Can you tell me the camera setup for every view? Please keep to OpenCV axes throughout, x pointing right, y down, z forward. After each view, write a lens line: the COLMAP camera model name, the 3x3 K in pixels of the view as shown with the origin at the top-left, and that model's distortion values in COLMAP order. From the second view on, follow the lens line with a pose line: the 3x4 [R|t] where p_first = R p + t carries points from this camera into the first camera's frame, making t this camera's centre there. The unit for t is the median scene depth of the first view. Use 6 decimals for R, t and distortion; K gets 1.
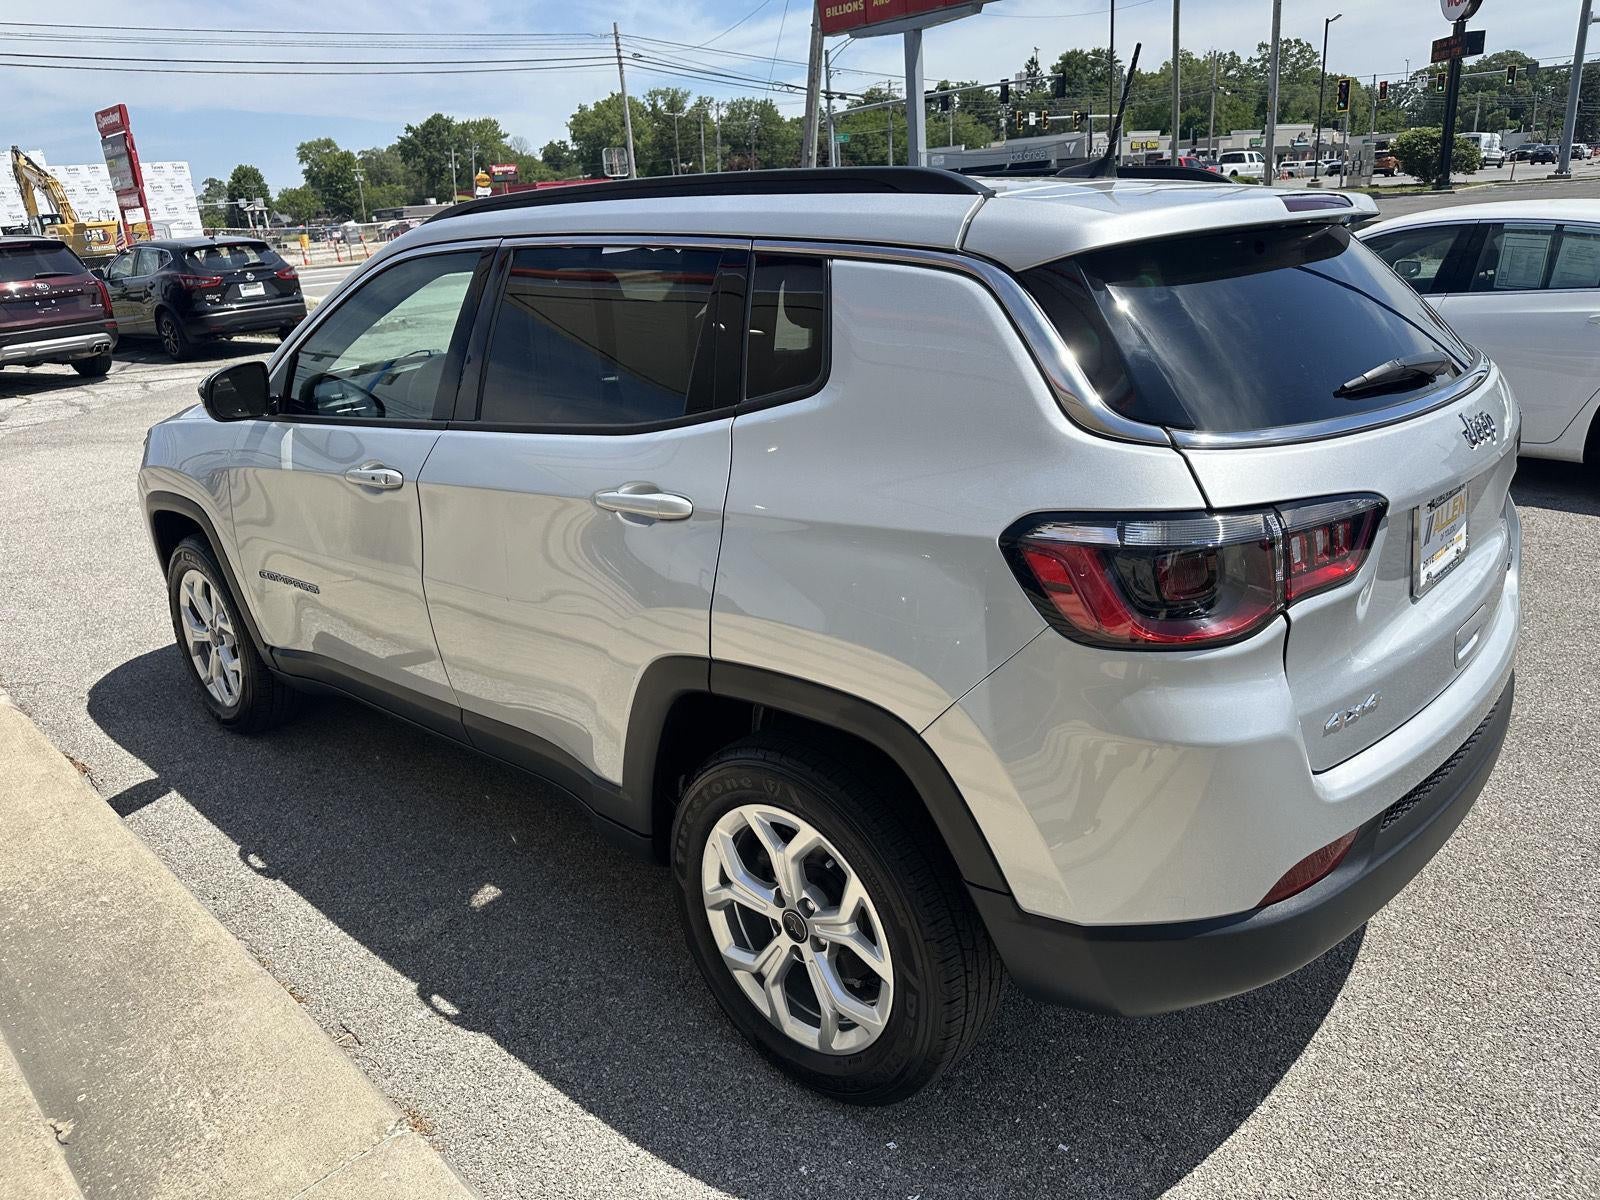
lens RADIAL K [[1142.5, 0, 801.8], [0, 1142.5, 585.4], [0, 0, 1]] dist [0.000516, -0.004530]
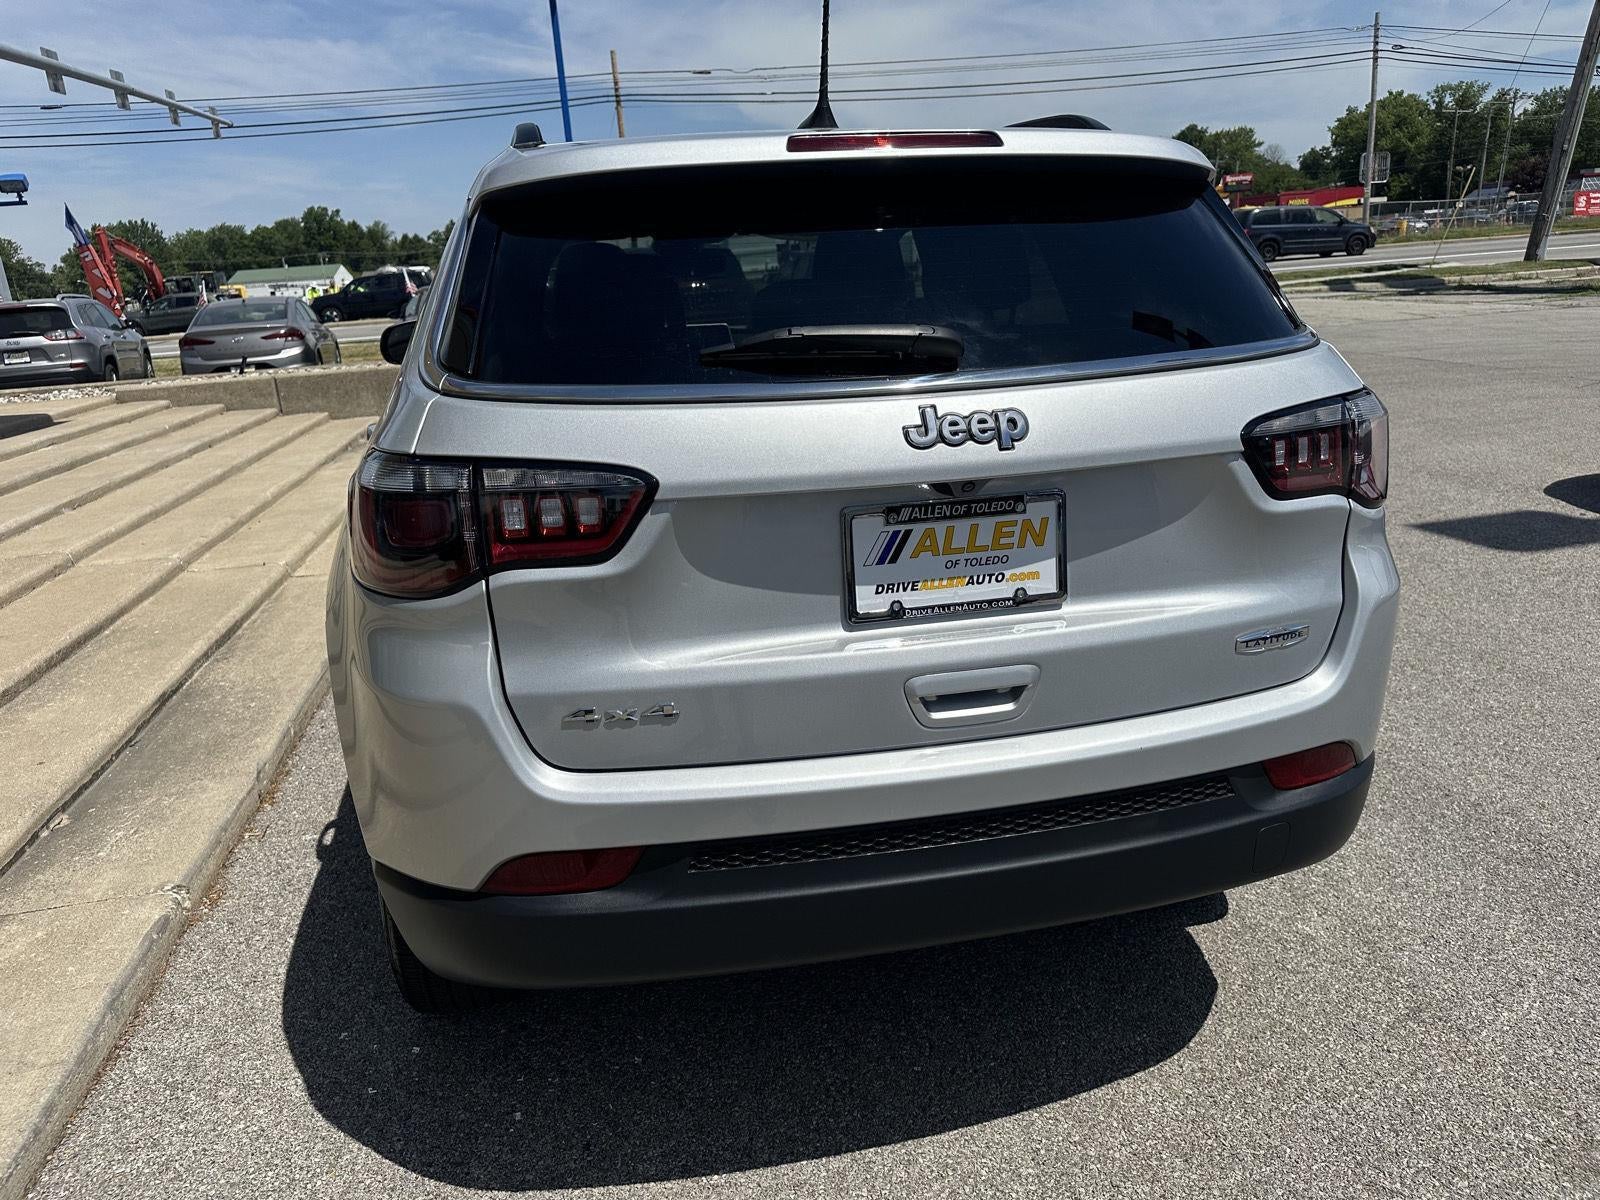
lens RADIAL K [[1137.7, 0, 793.7], [0, 1137.7, 599.0], [0, 0, 1]] dist [0.033564, -0.040043]
pose [[0.823794, 0.172246, -0.540088, 0.122326], [-0.172018, 0.983754, 0.051363, -0.005454], [0.540161, 0.050593, 0.840040, 0.038287]]
